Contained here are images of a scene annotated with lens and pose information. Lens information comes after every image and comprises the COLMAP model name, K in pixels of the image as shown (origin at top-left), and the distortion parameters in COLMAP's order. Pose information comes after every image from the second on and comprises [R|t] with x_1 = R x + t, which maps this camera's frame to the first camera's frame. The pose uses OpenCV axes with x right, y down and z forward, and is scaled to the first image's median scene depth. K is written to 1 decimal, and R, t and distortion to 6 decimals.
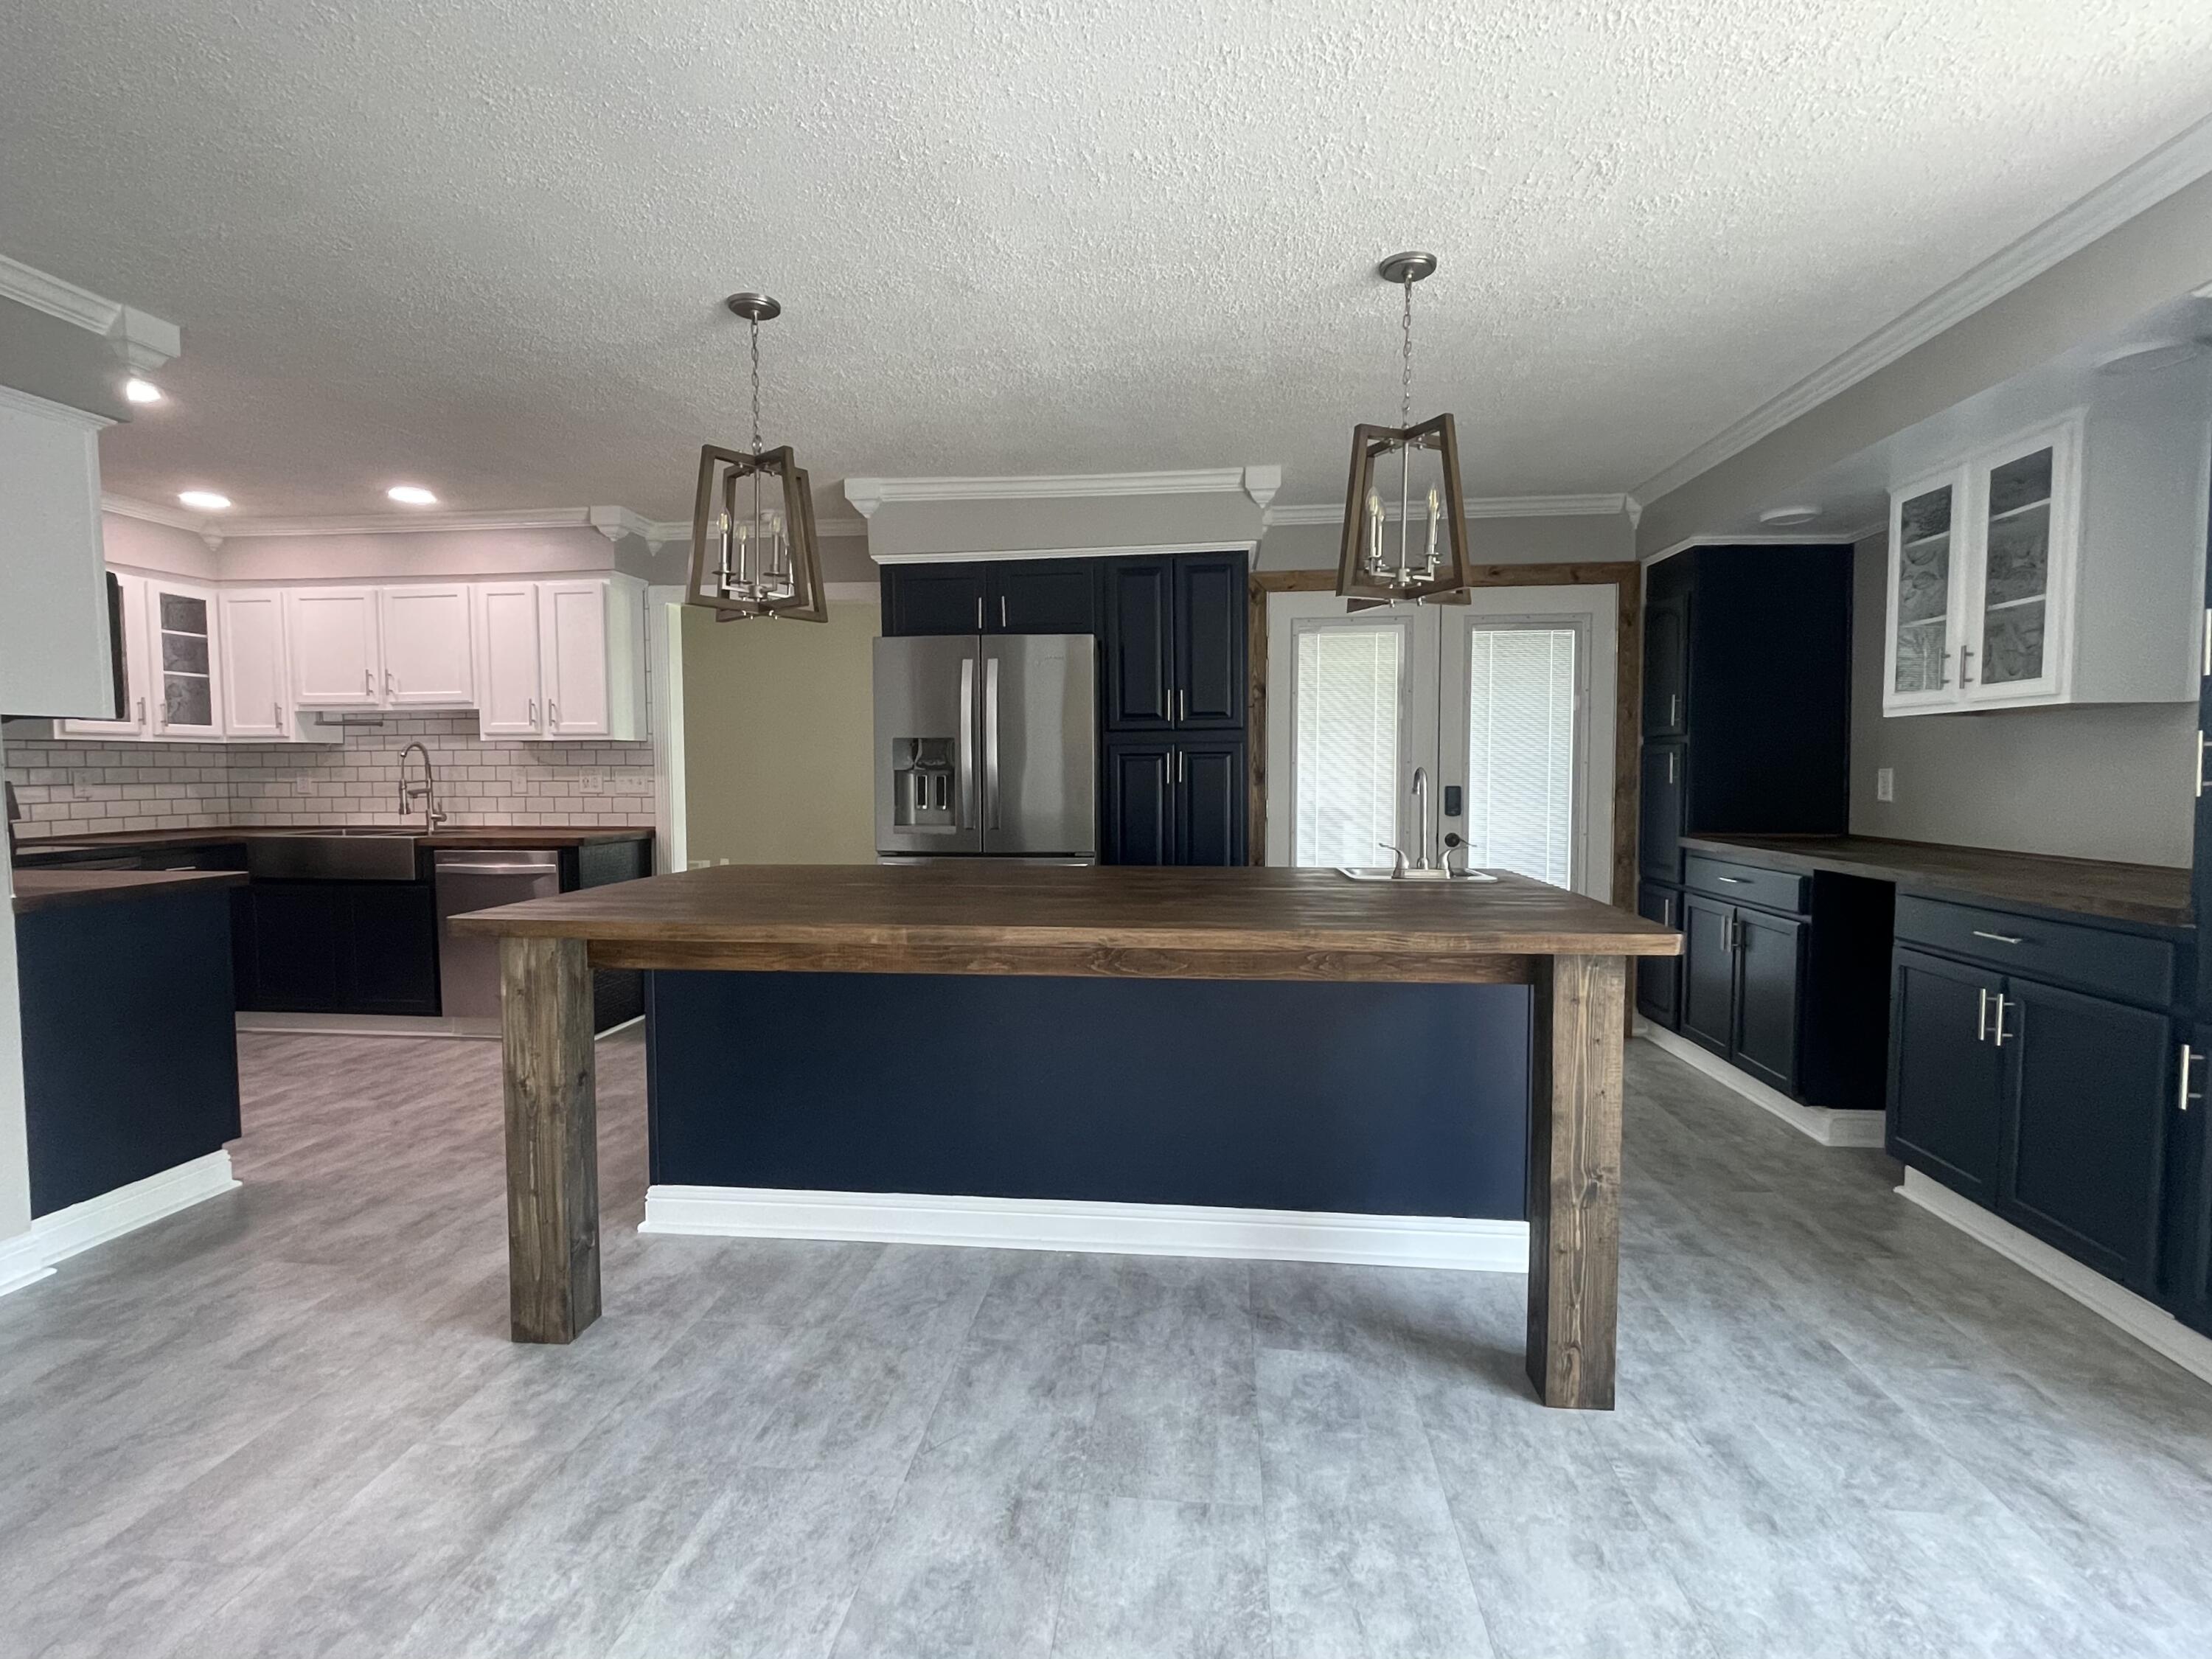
lens RADIAL K [[1069.8, 0, 1106.0], [0, 1069.8, 829.5], [0, 0, 1]] dist [0.000496, 0.056070]
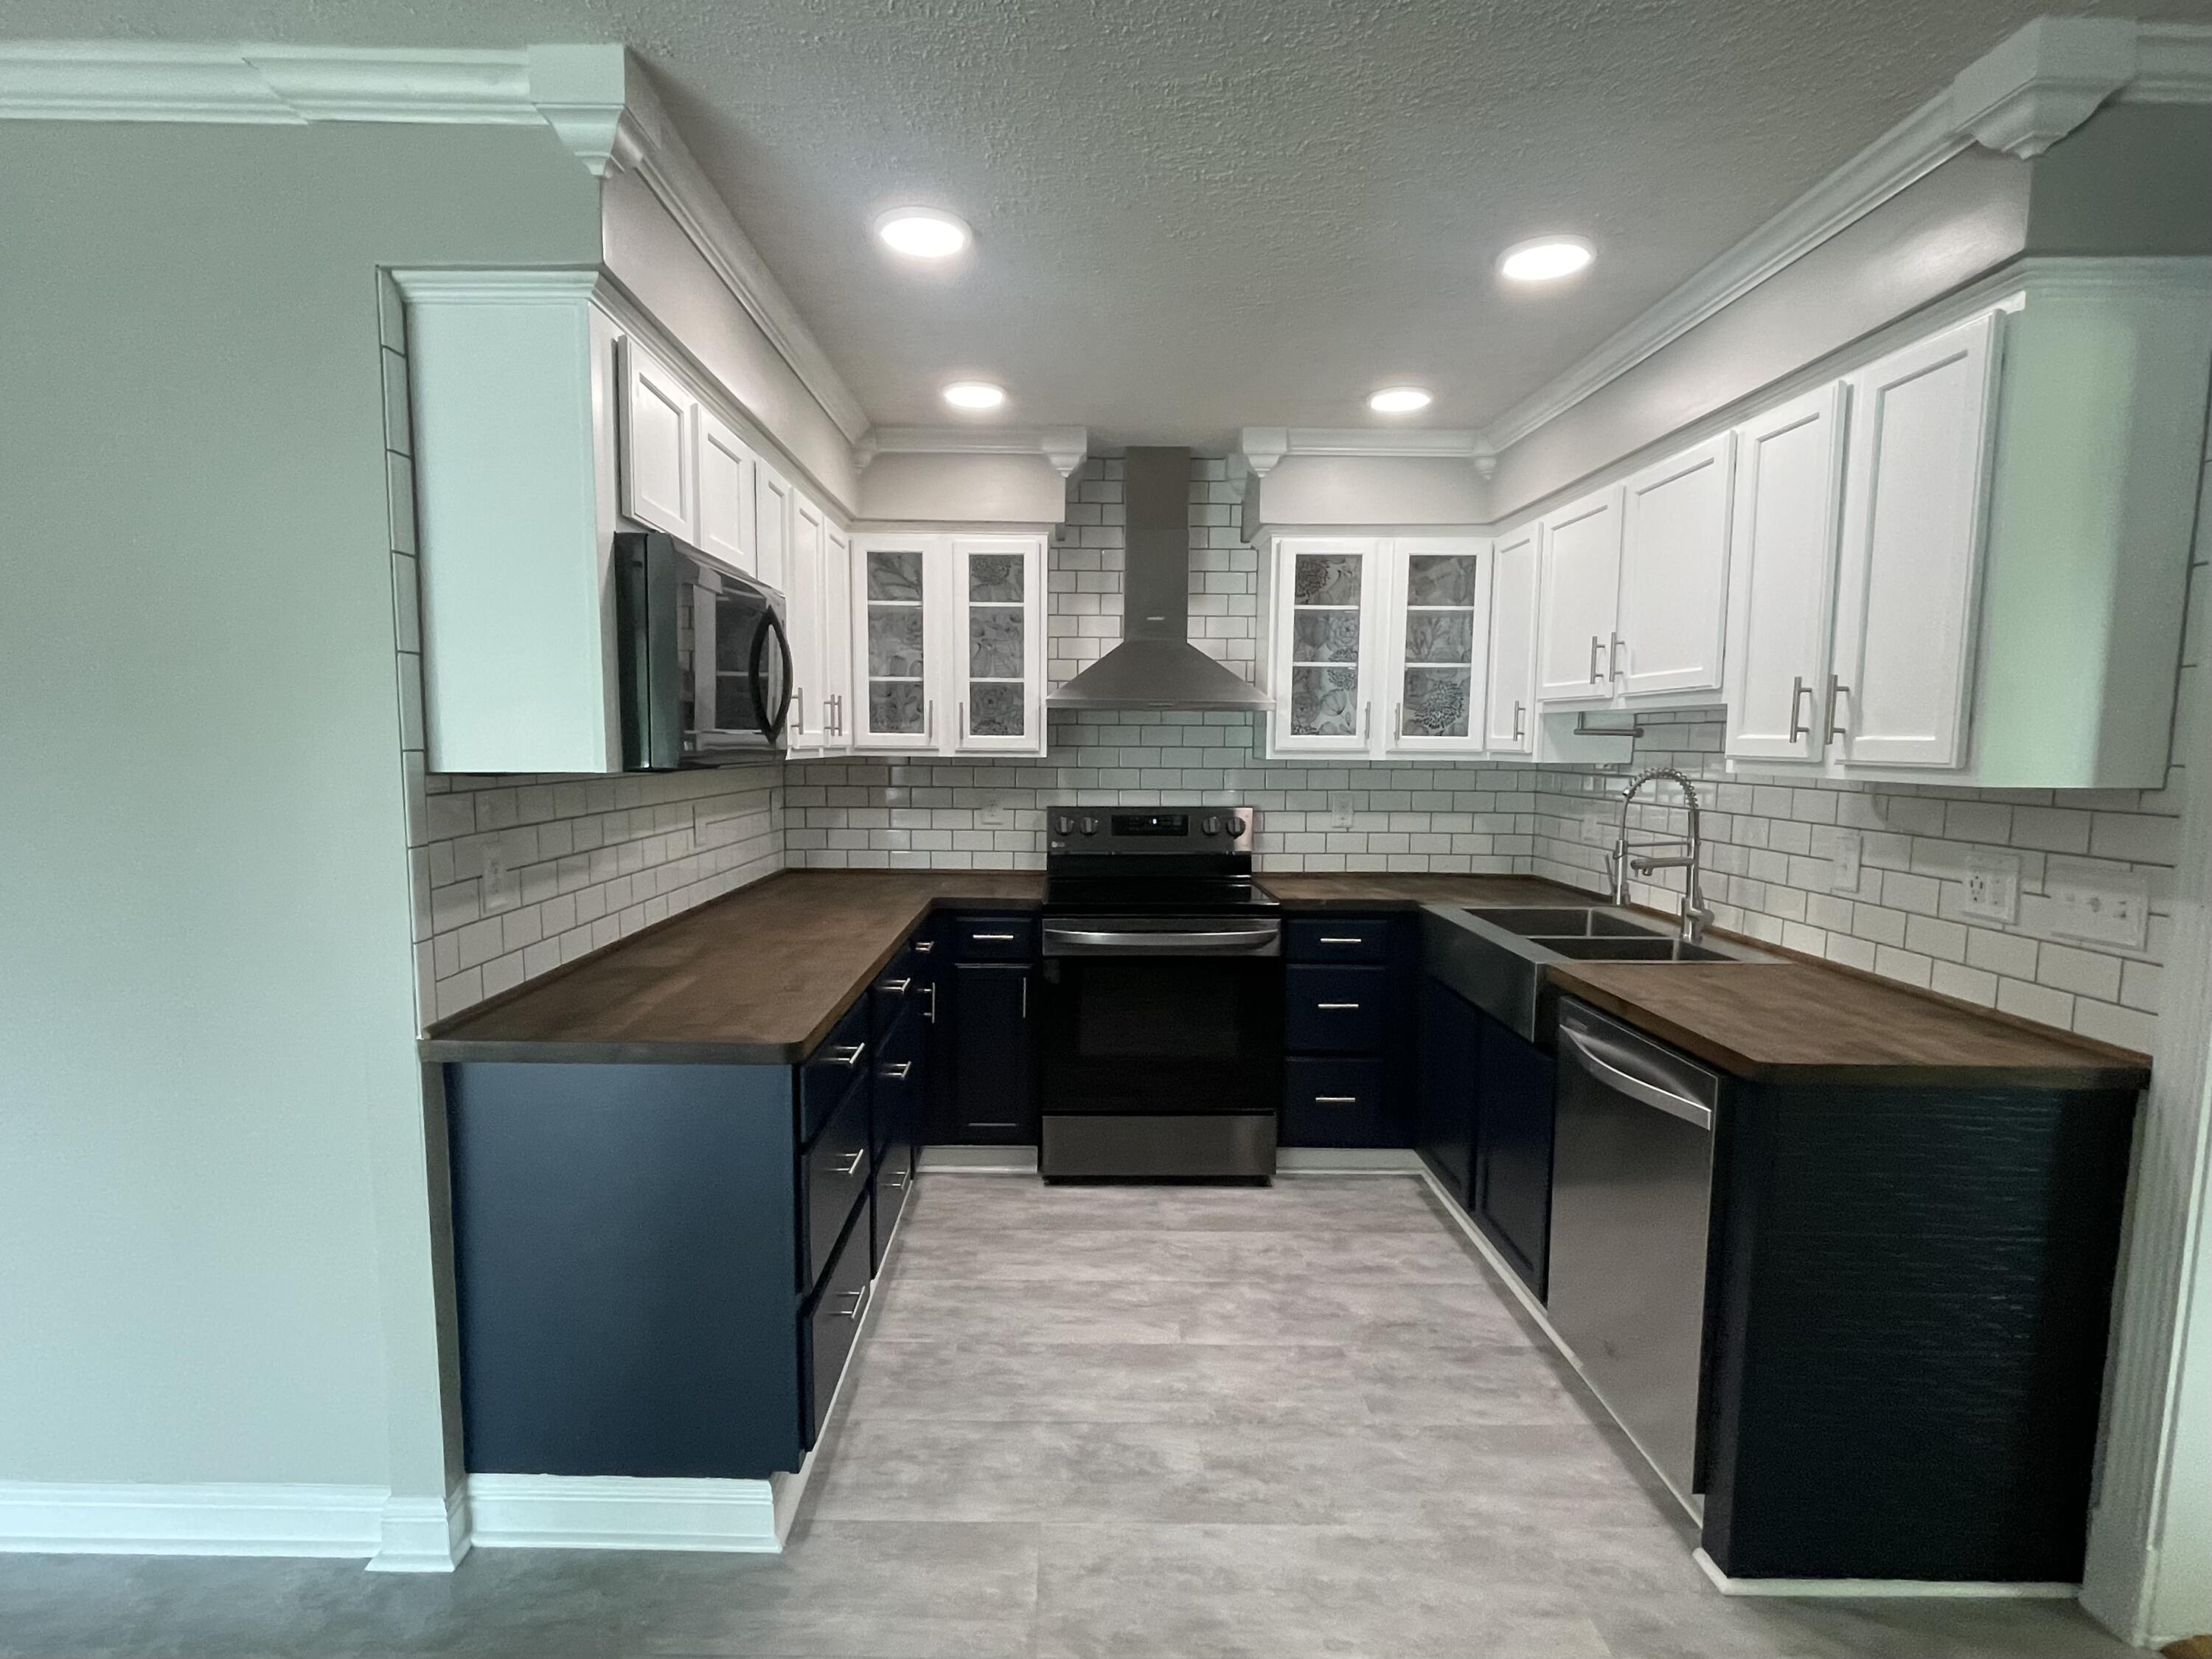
lens RADIAL K [[1080.0, 0, 1106.0], [0, 1080.0, 829.5], [0, 0, 1]] dist [0.000753, 0.000264]
pose [[0.120517, 0.099012, -0.987761, -0.156500], [-0.082425, 0.992576, 0.089438, -0.078406], [0.989284, 0.070637, 0.127783, 0.689651]]
